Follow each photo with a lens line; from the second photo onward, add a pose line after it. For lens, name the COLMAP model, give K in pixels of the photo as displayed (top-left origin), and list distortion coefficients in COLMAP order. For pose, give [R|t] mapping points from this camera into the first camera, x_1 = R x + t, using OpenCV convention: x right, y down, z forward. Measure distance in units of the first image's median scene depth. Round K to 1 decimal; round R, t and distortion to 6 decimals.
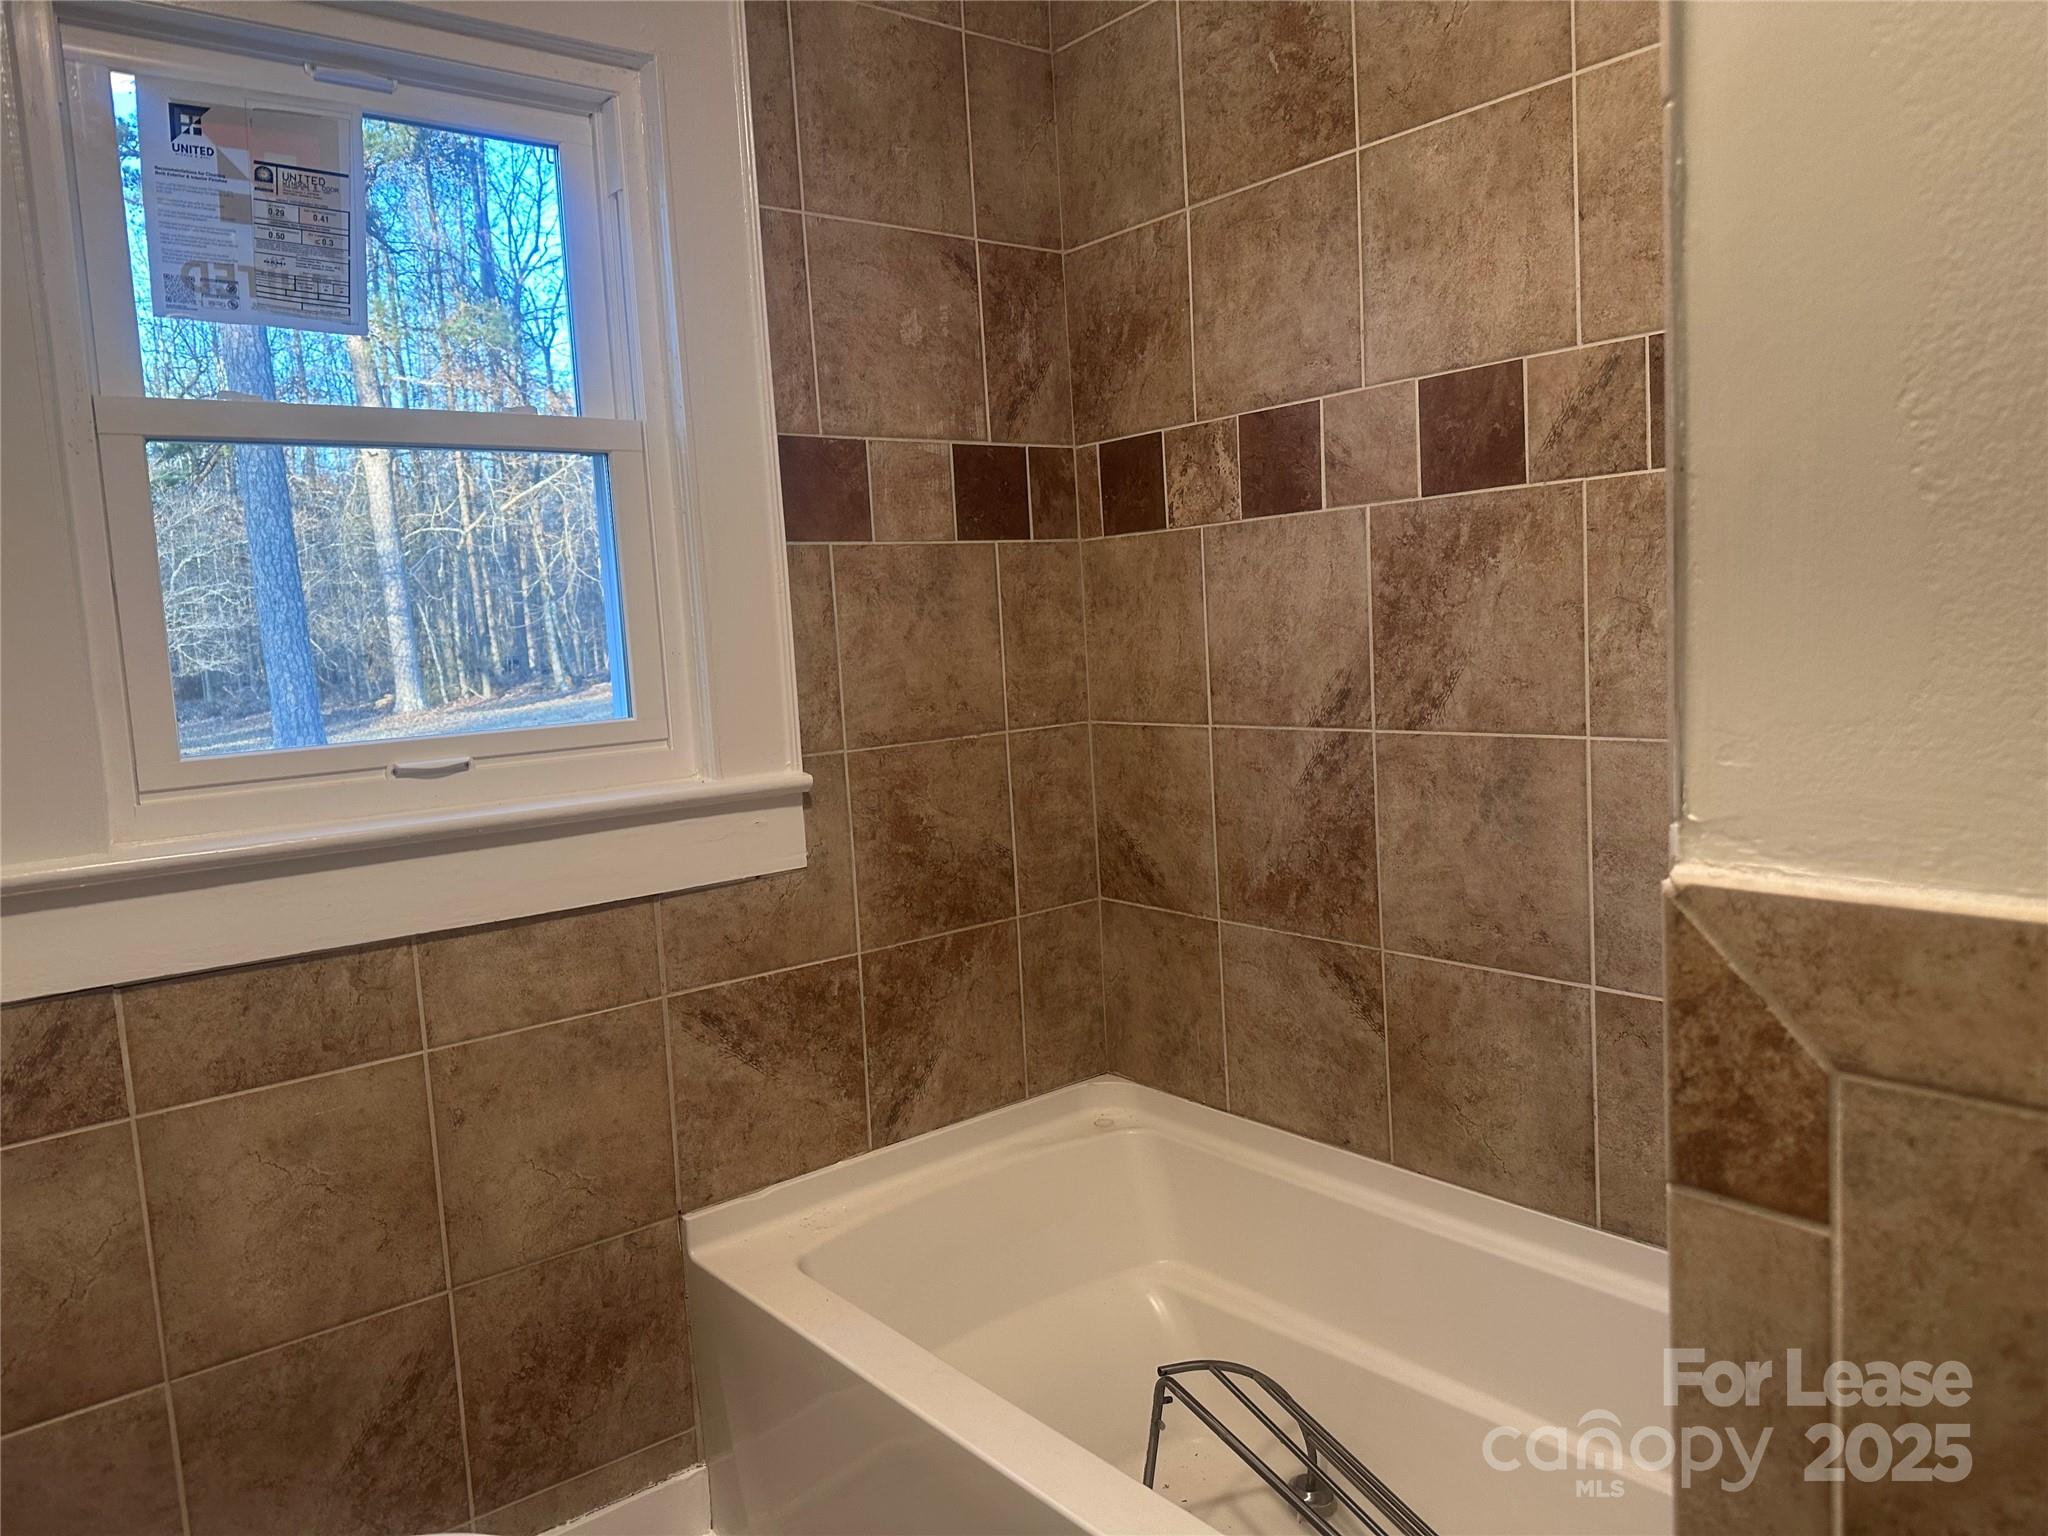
lens RADIAL K [[1429.6, 0, 1051.7], [0, 1429.6, 748.2], [0, 0, 1]] dist [0.056502, -0.072918]
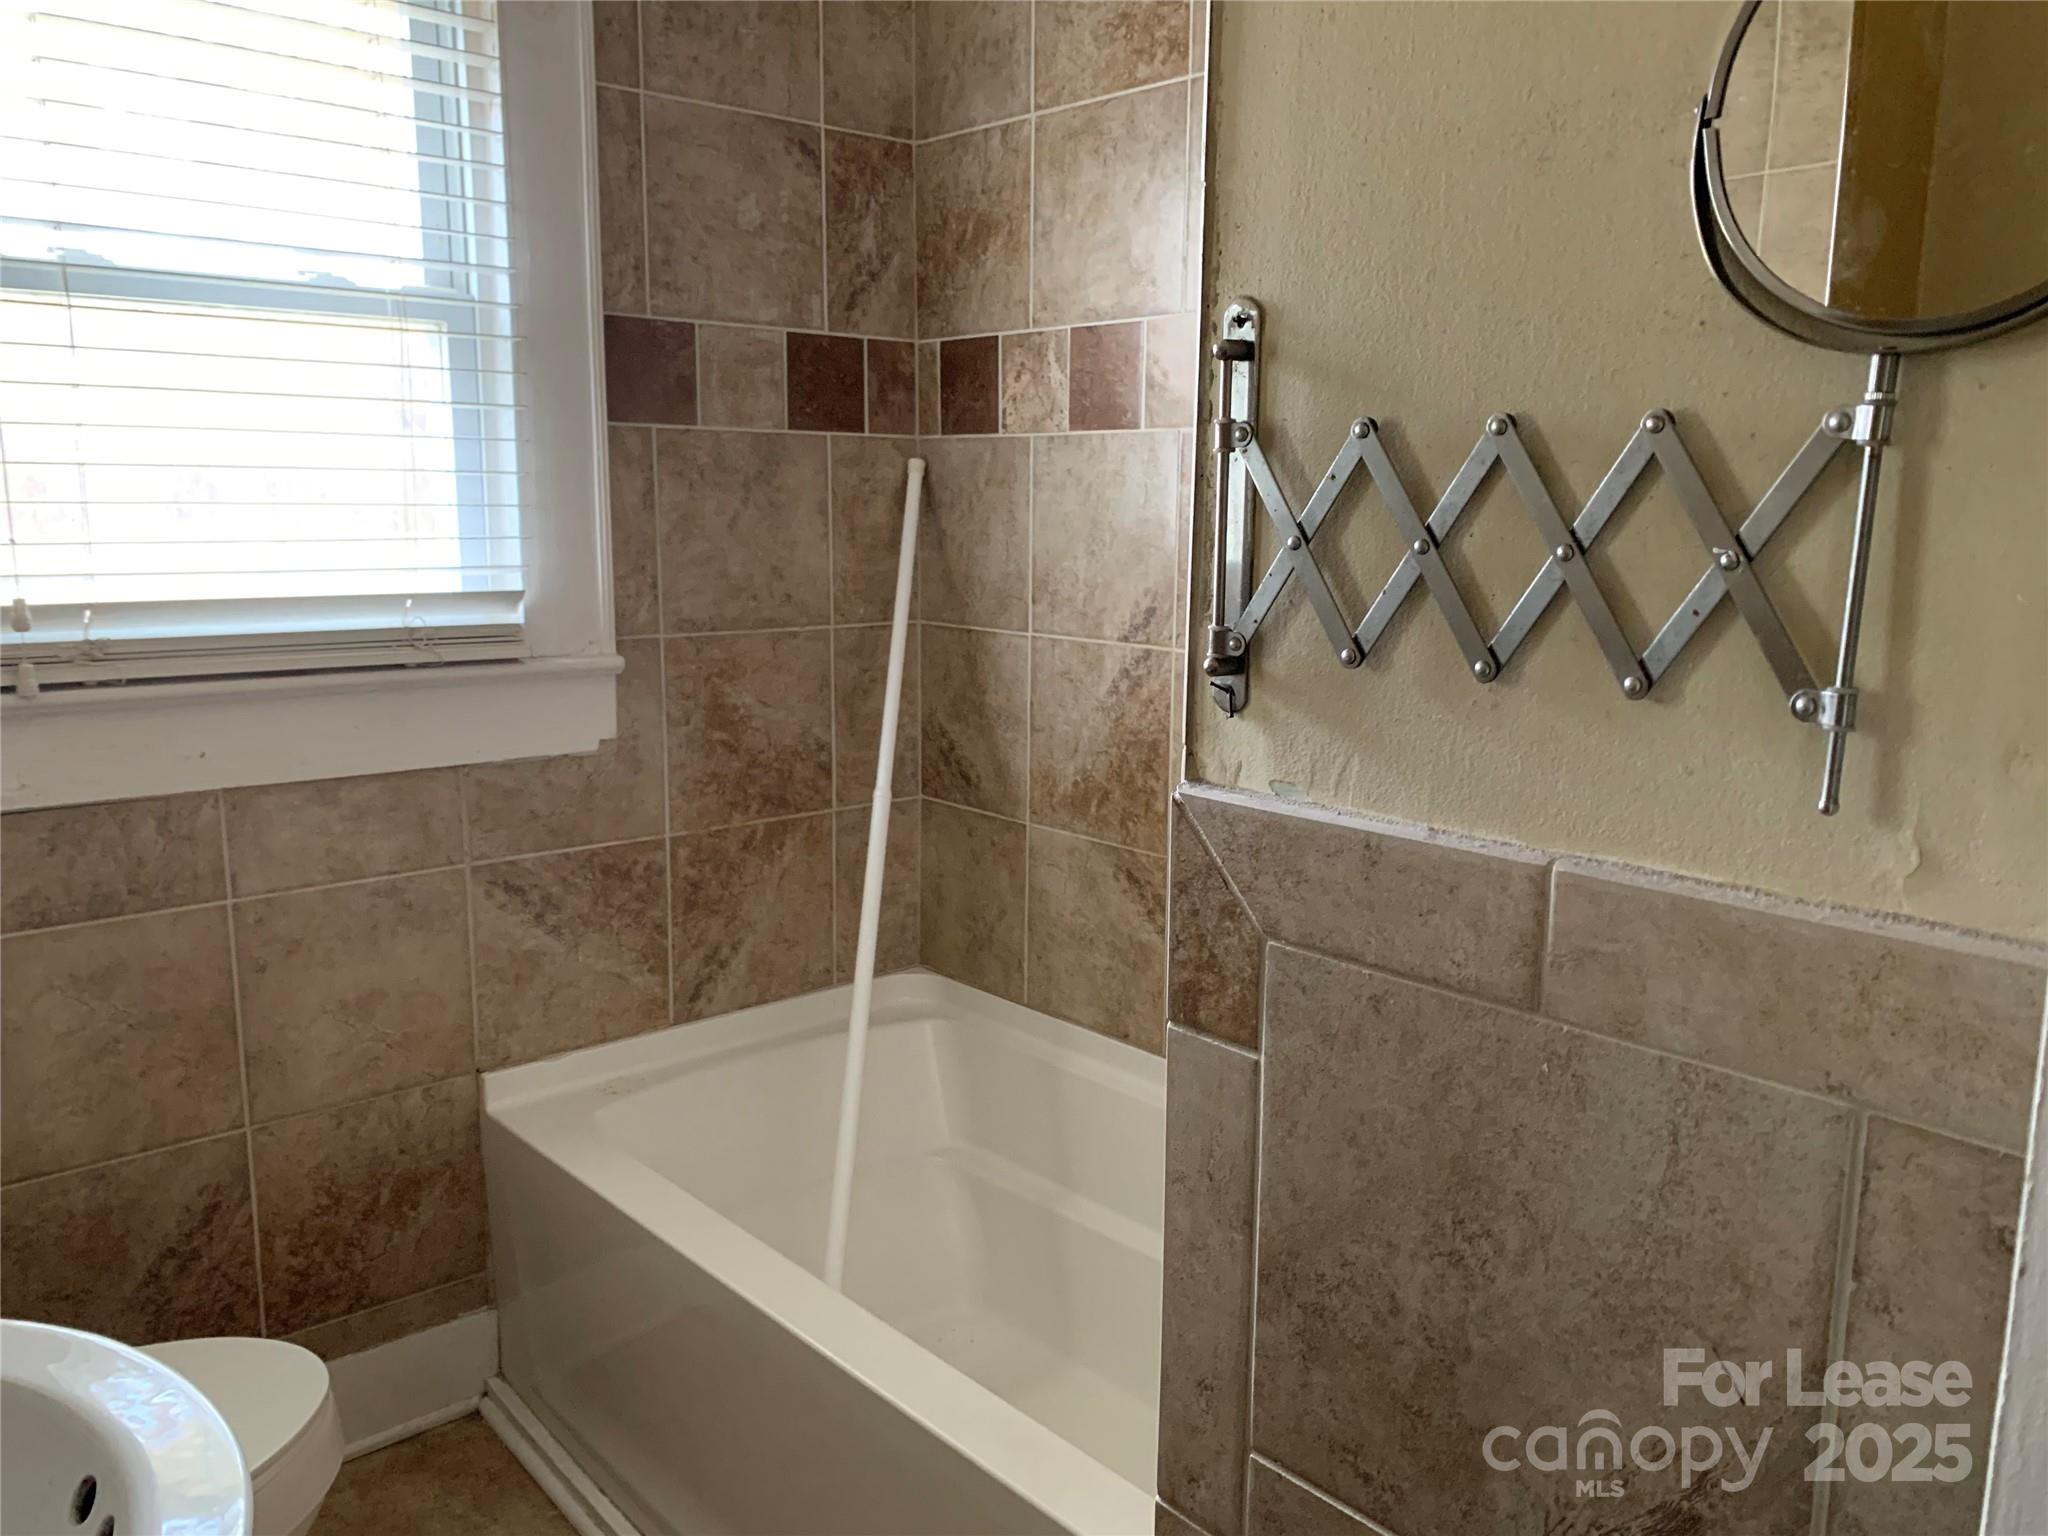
lens RADIAL K [[1564.7, 0, 1039.7], [0, 1564.7, 752.7], [0, 0, 1]] dist [0.012809, -0.015845]
pose [[0.997001, 0.058567, 0.050584, 0.076319], [-0.062061, 0.995578, 0.070518, -0.011214], [-0.046230, -0.073446, 0.996227, -0.129699]]
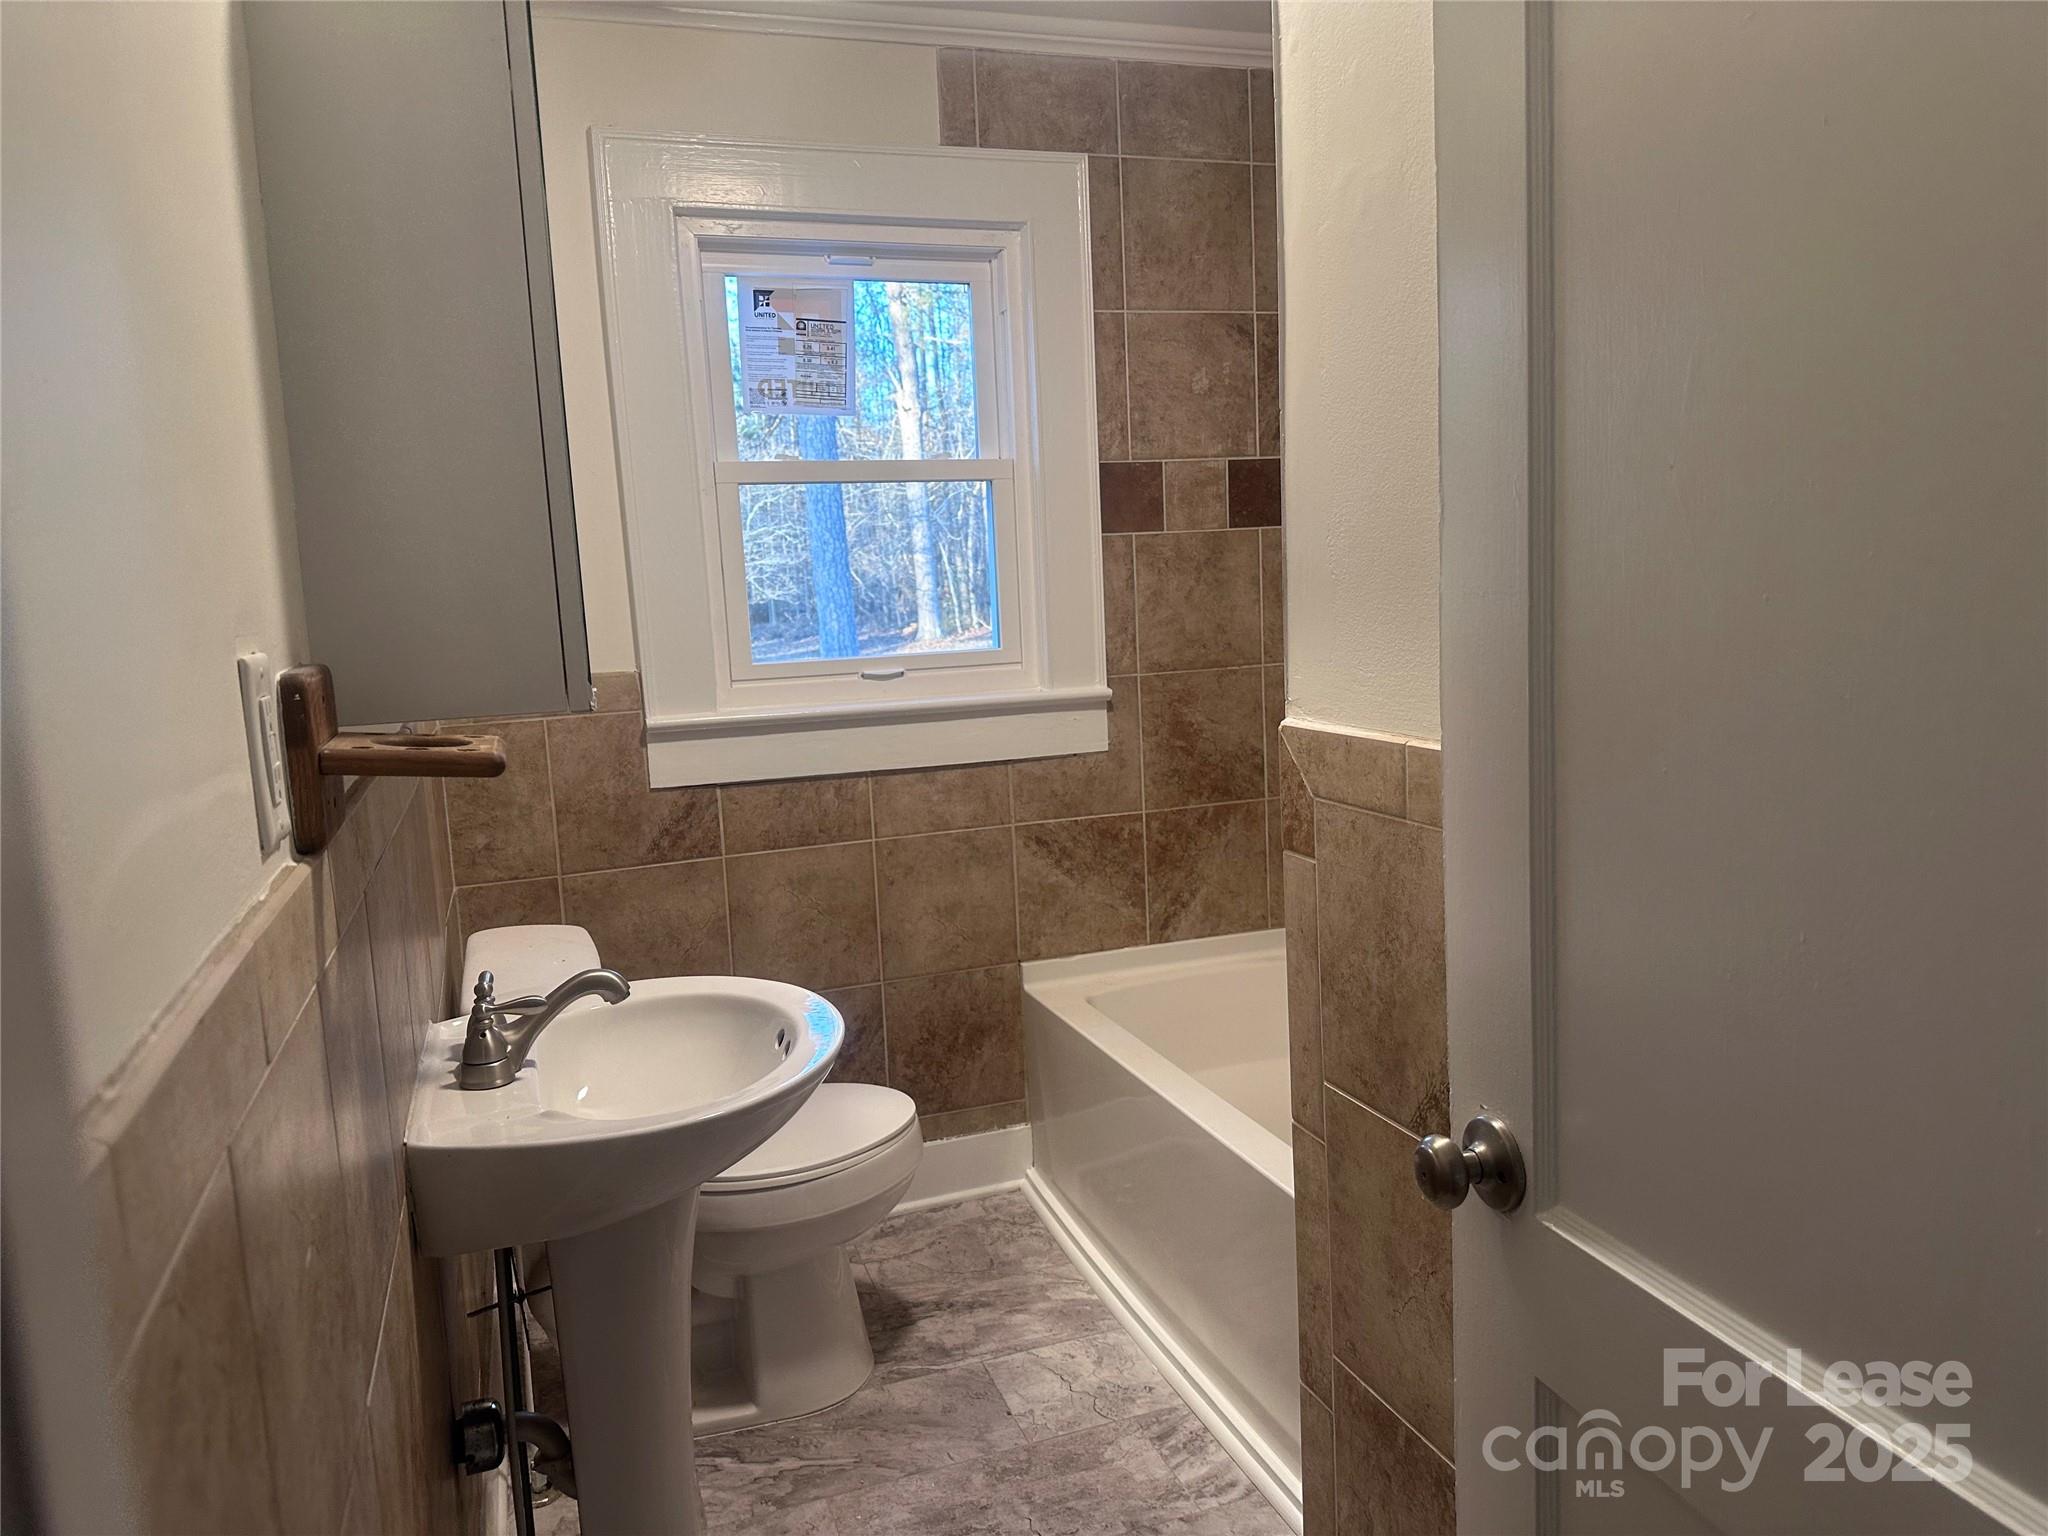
lens RADIAL K [[1429.6, 0, 1064.2], [0, 1429.6, 765.9], [0, 0, 1]] dist [0.056502, -0.072918]
pose [[0.945973, 0.056910, -0.319213, 0.282940], [-0.039304, 0.997343, 0.061332, 0.009266], [0.321856, -0.045472, 0.945696, -0.469899]]
